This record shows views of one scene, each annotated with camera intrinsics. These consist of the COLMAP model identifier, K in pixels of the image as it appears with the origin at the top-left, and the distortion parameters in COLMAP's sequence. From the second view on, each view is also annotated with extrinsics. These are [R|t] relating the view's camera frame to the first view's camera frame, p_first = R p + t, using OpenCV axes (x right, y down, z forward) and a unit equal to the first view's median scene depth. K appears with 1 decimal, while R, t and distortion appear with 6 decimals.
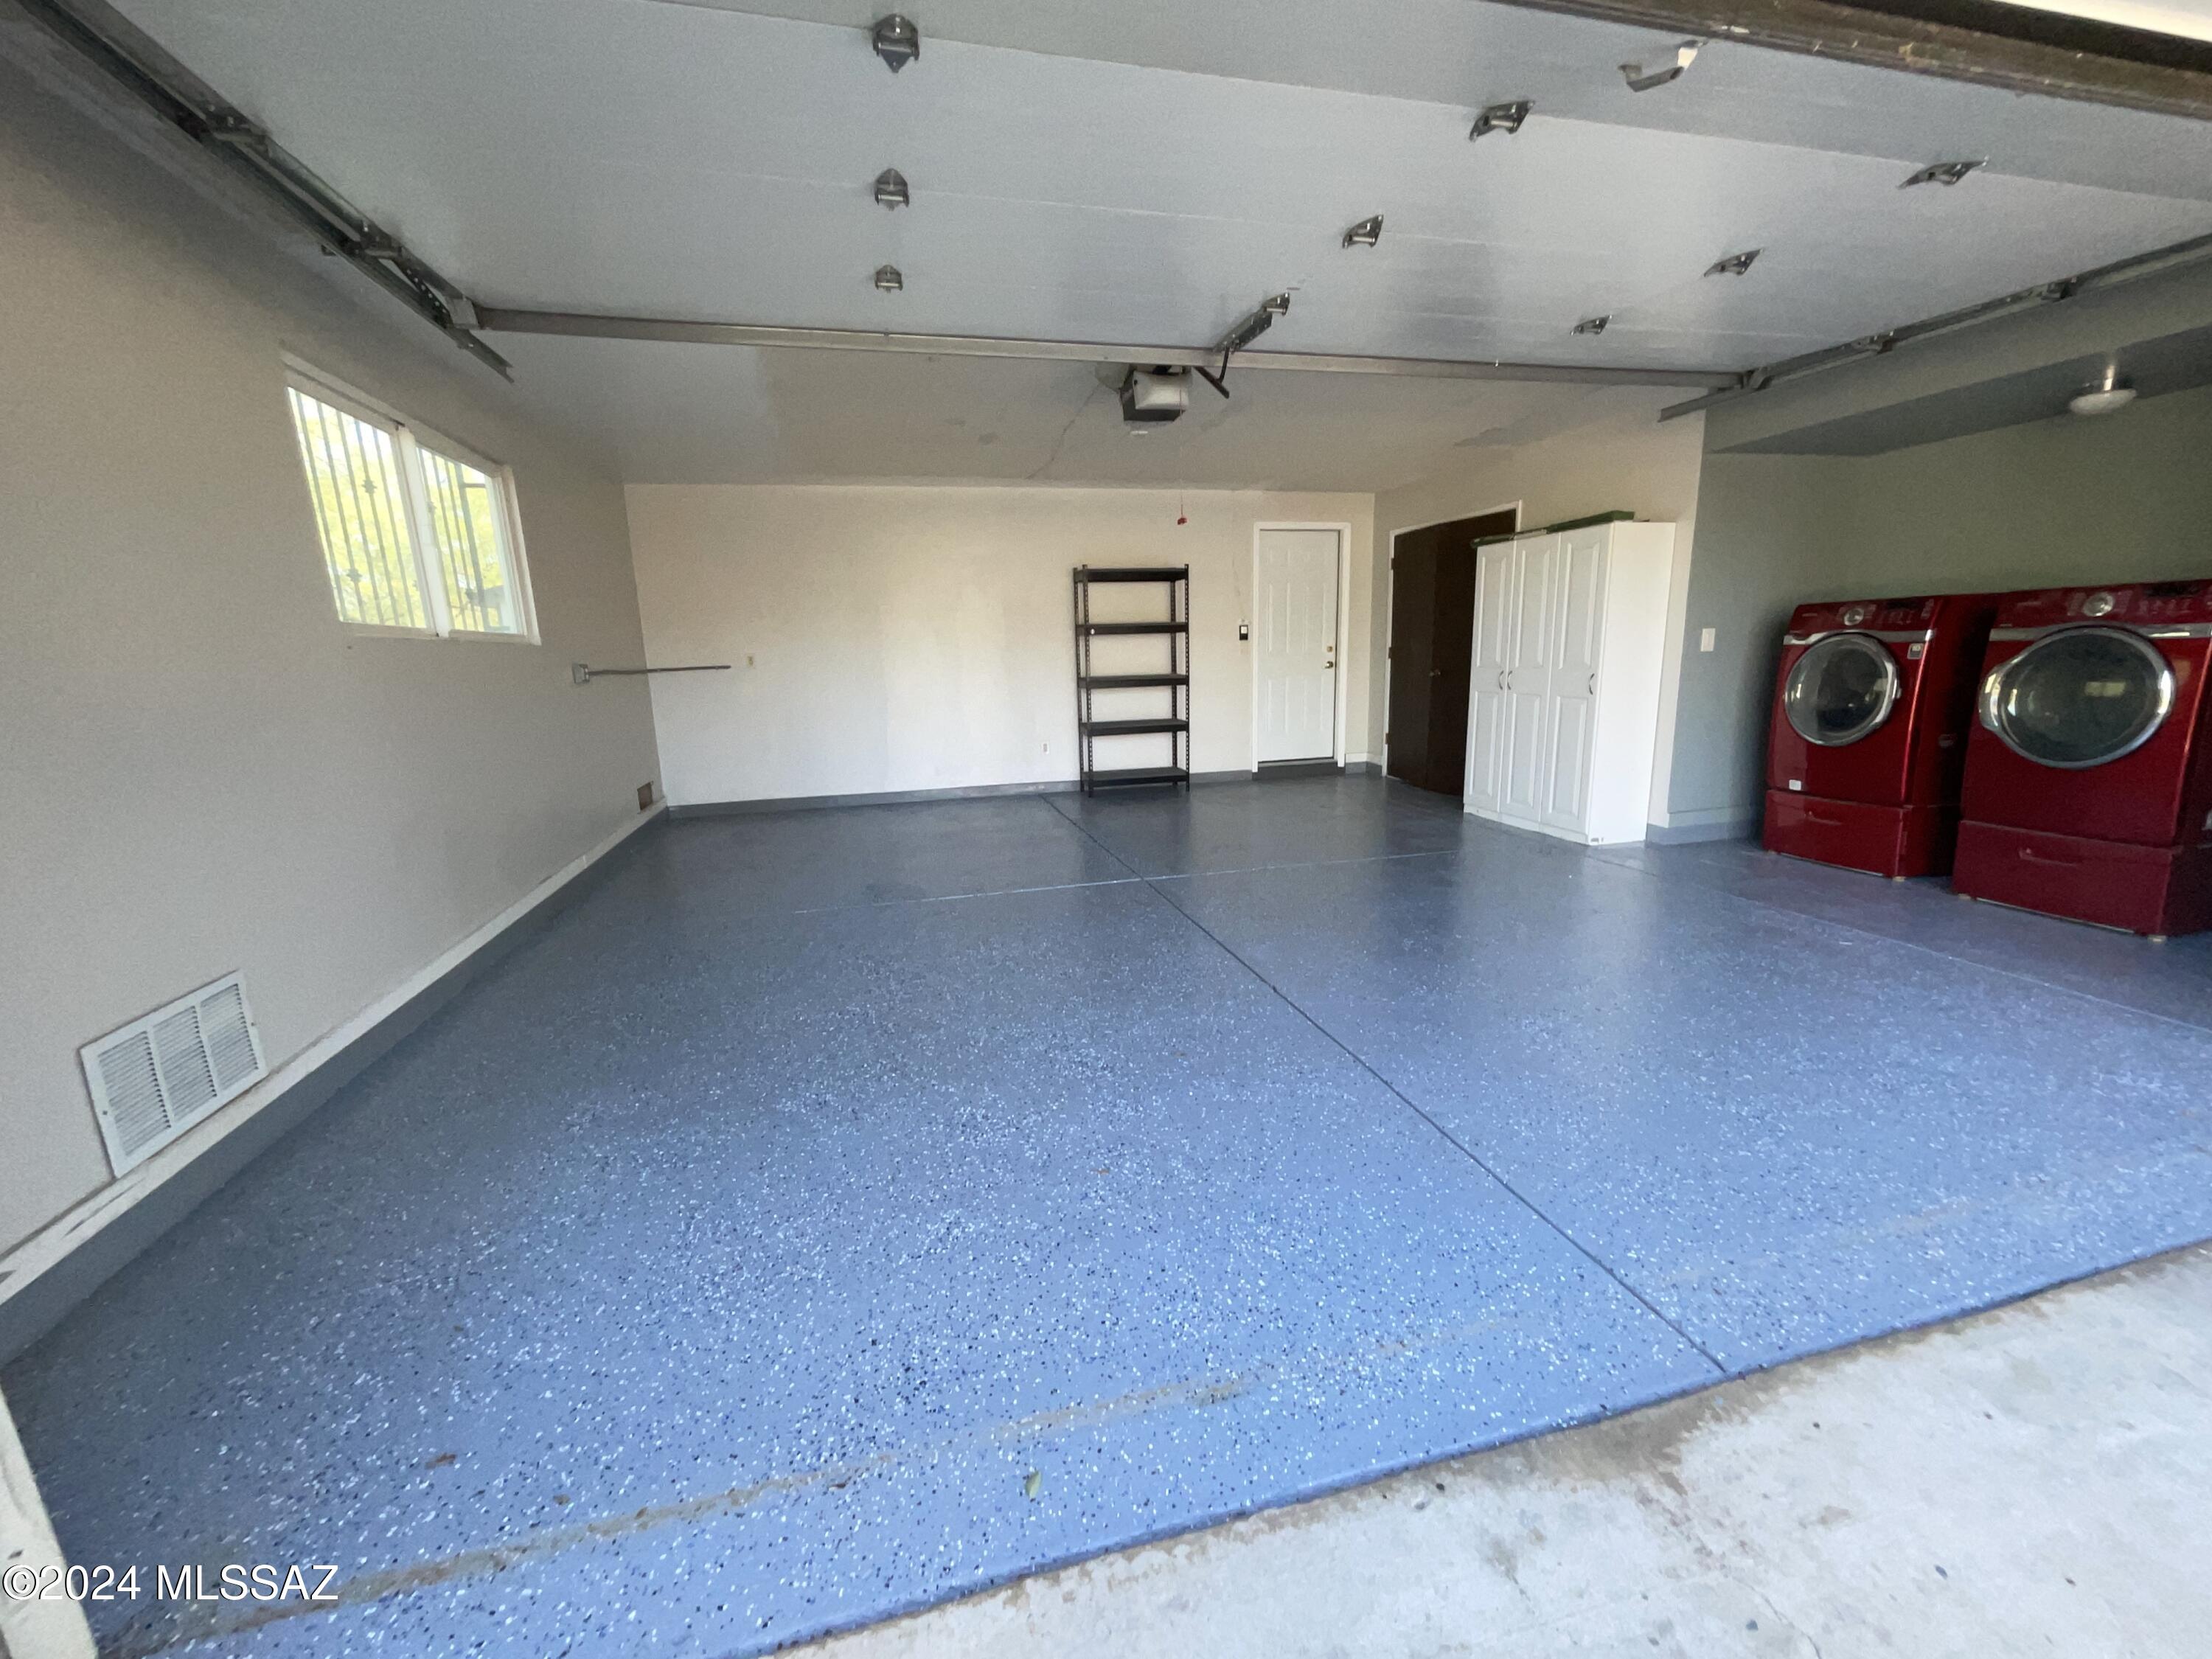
lens RADIAL K [[895.8, 0, 1107.9], [0, 895.8, 832.2], [0, 0, 1]] dist [-0.000556, 0.000237]
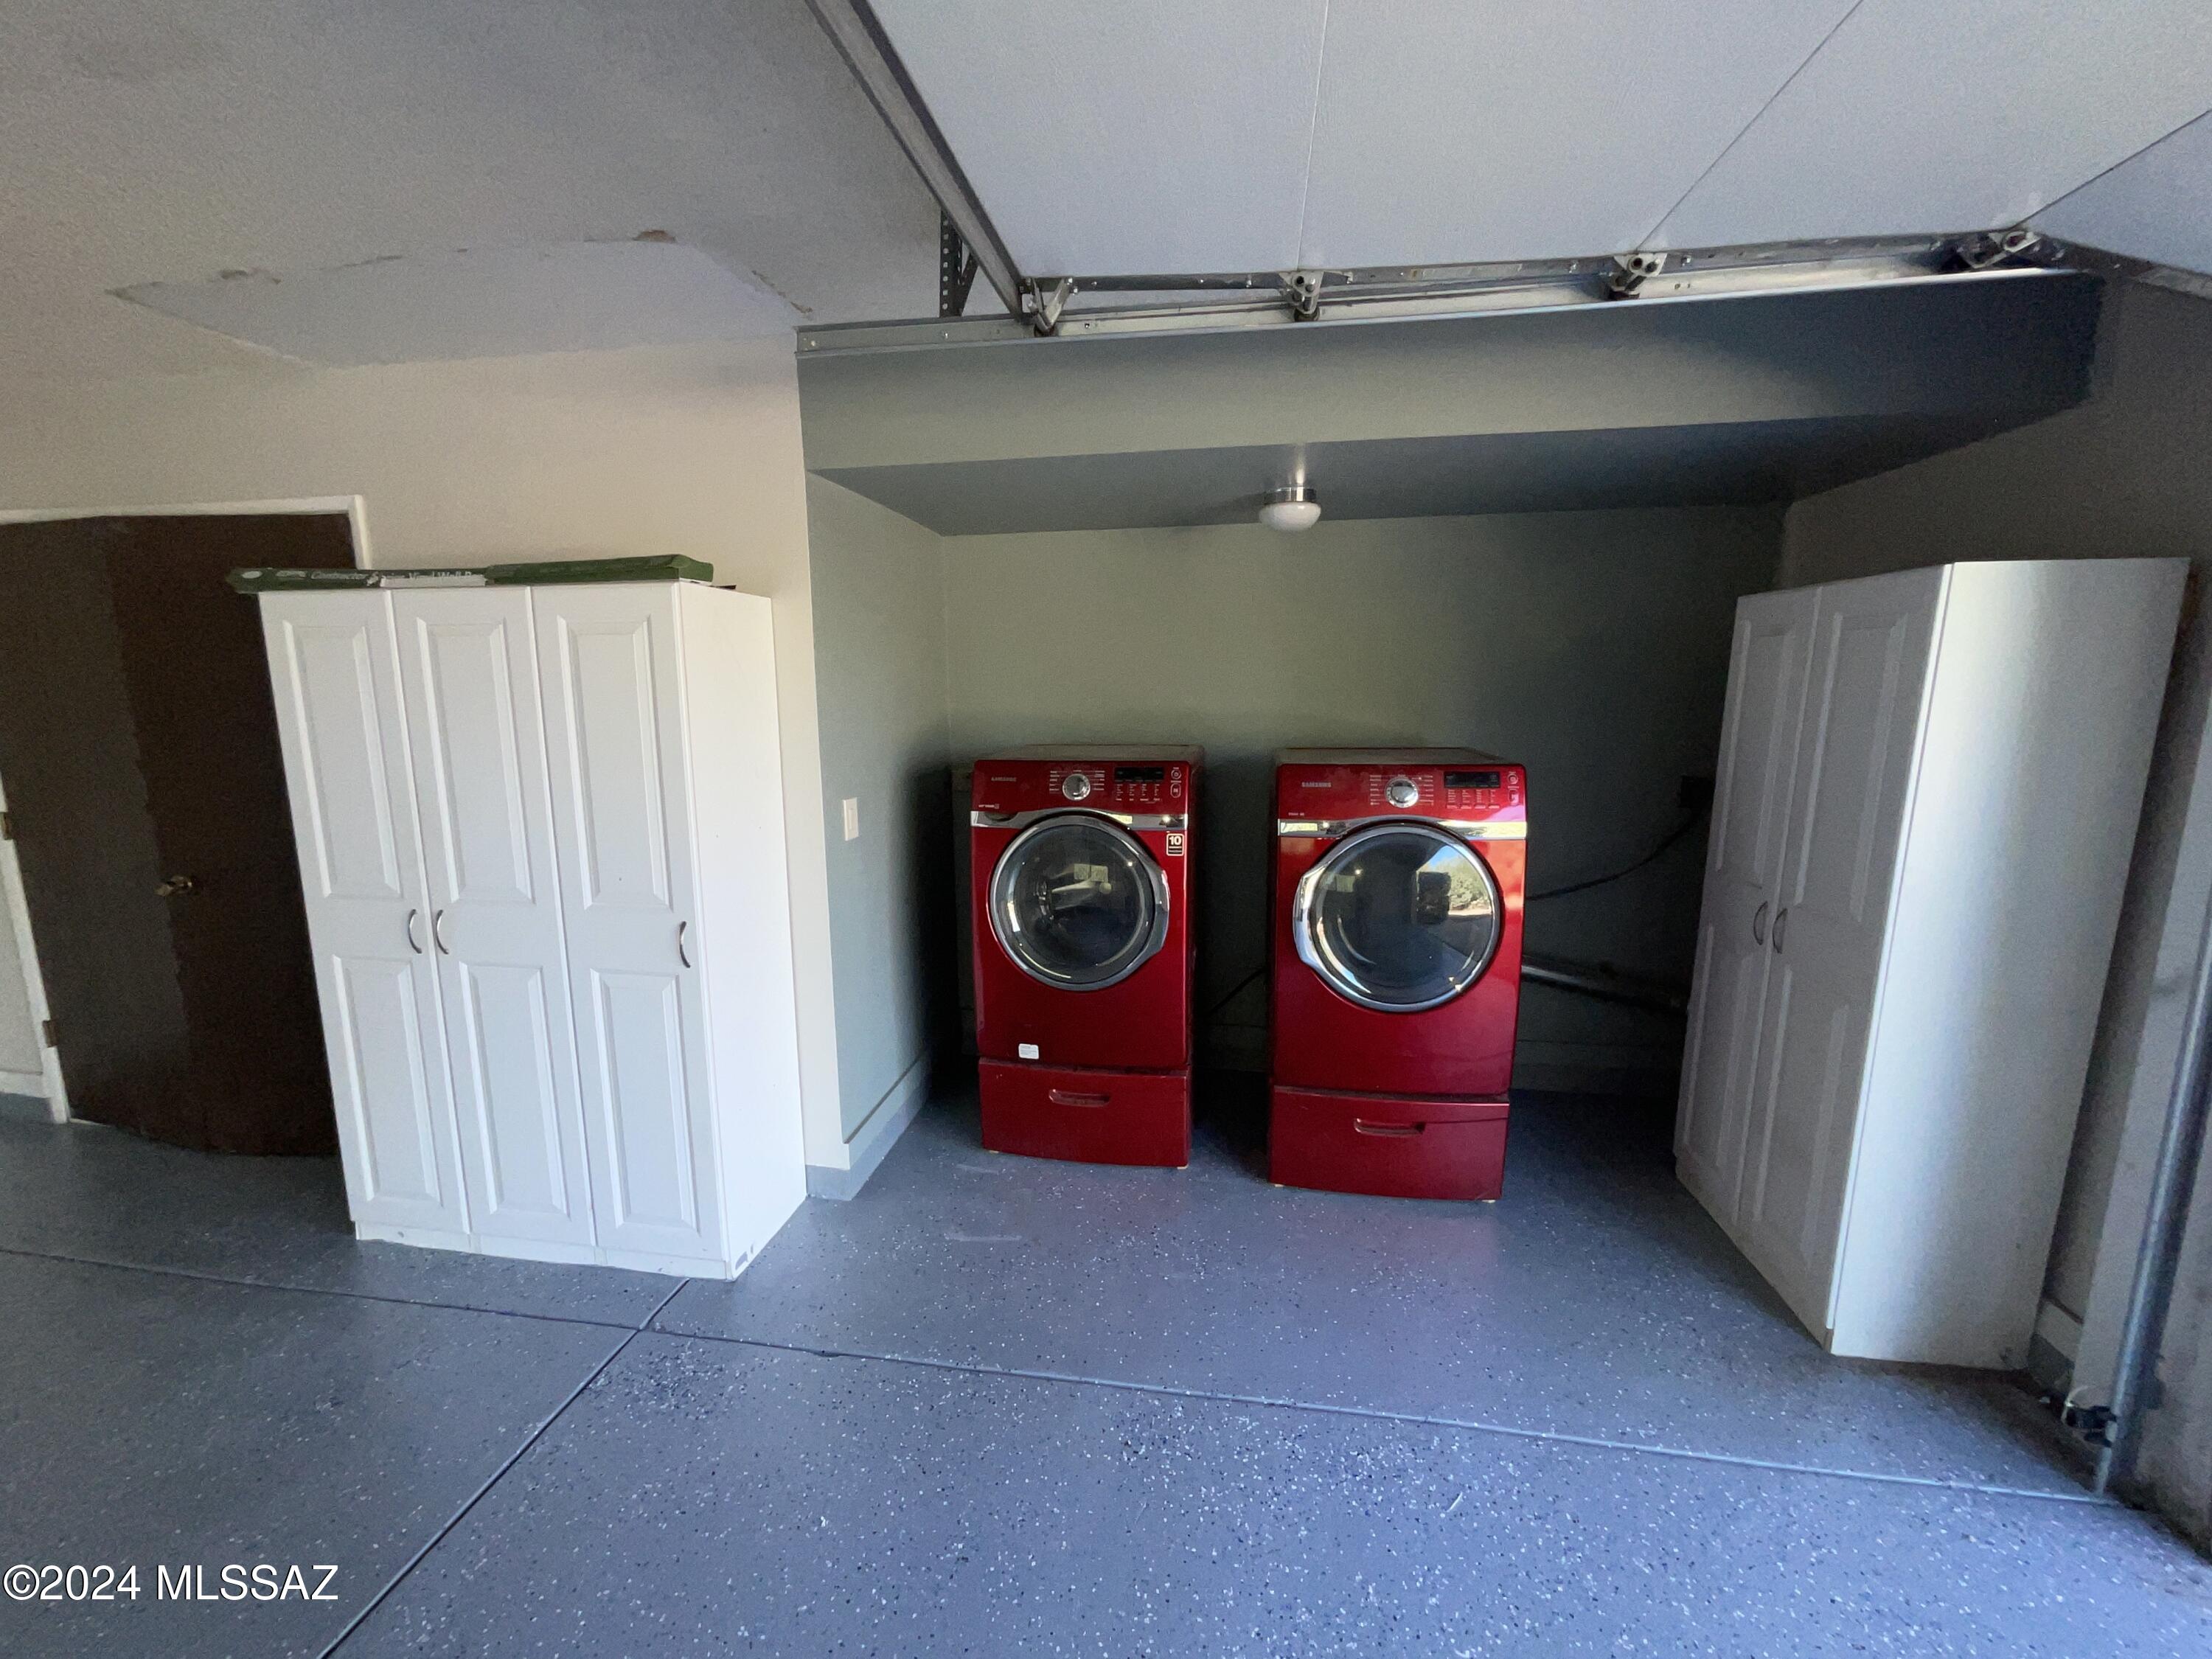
lens RADIAL K [[895.8, 0, 1107.9], [0, 895.8, 832.2], [0, 0, 1]] dist [-0.000556, 0.000237]
pose [[0.401116, -0.120123, 0.908117, 0.227484], [0.175912, 0.983014, 0.052330, -0.199564], [-0.898978, 0.138758, 0.415434, 0.606707]]
